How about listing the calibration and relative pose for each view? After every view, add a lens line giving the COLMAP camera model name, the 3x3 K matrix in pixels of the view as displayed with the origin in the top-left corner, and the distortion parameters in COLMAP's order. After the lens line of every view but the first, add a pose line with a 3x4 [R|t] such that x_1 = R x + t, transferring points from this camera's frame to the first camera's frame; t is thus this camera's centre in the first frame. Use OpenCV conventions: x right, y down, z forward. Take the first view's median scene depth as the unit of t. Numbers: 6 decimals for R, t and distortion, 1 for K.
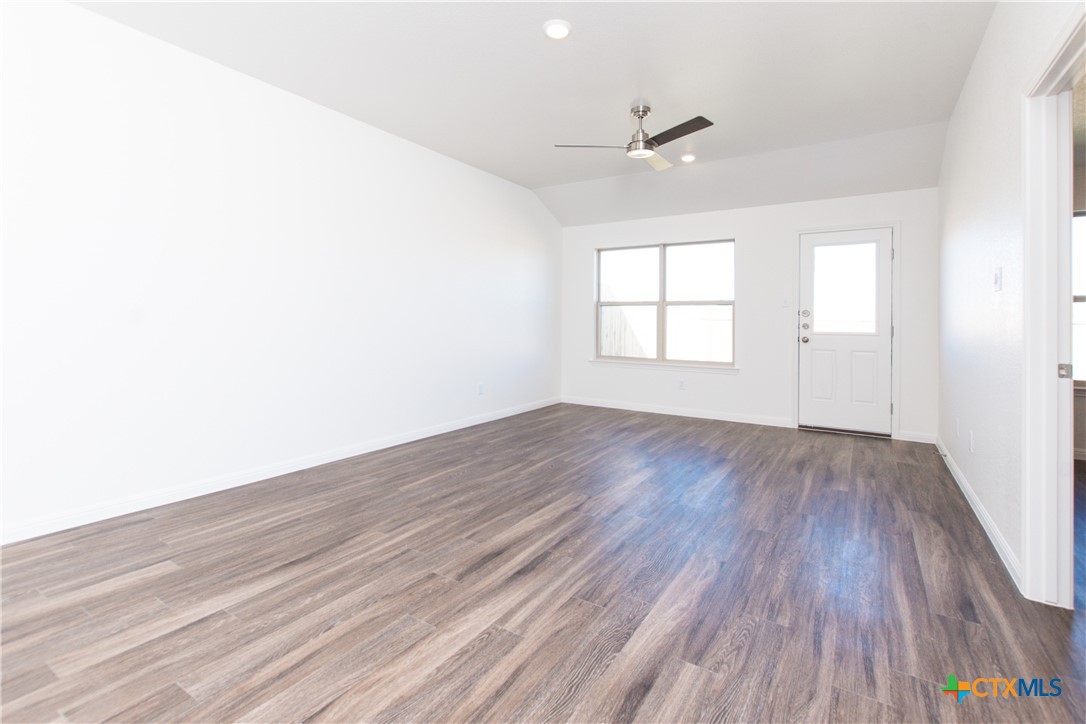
lens RADIAL K [[497.7, 0, 543.4], [0, 497.7, 319.6], [0, 0, 1]] dist [-0.000033, -0.001265]
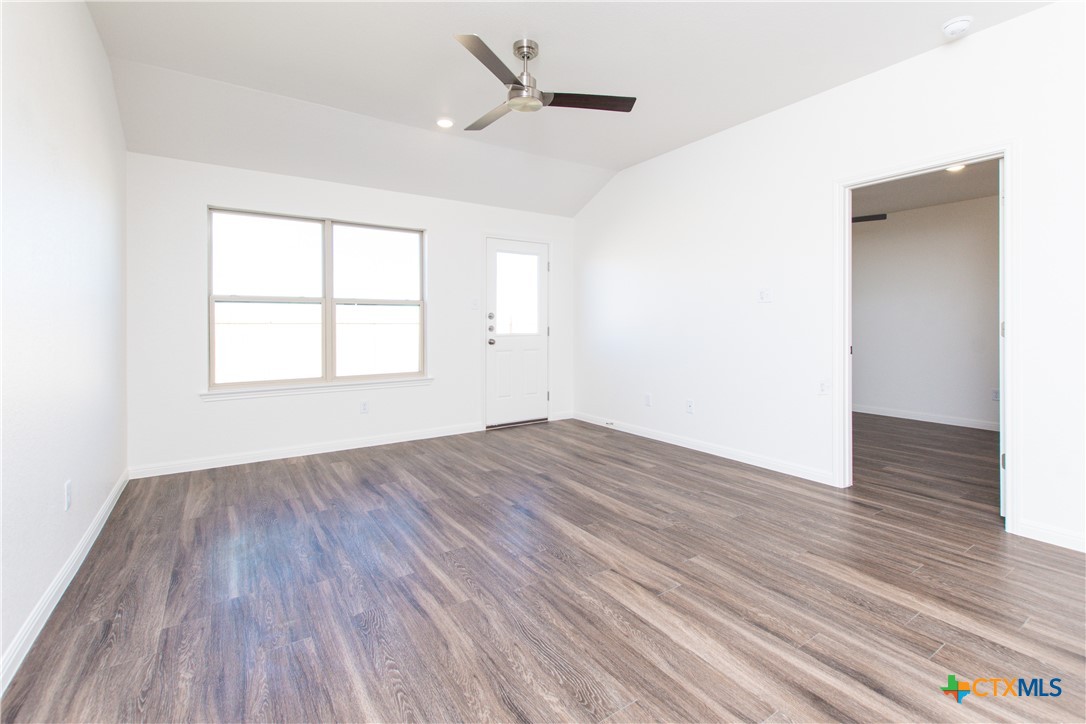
lens RADIAL K [[497.7, 0, 543.4], [0, 497.7, 319.6], [0, 0, 1]] dist [-0.000033, -0.001265]
pose [[0.389501, -0.001569, 0.921025, -0.583143], [0.008907, 0.999958, -0.002064, -0.002911], [-0.920983, 0.009008, 0.389499, 0.783704]]
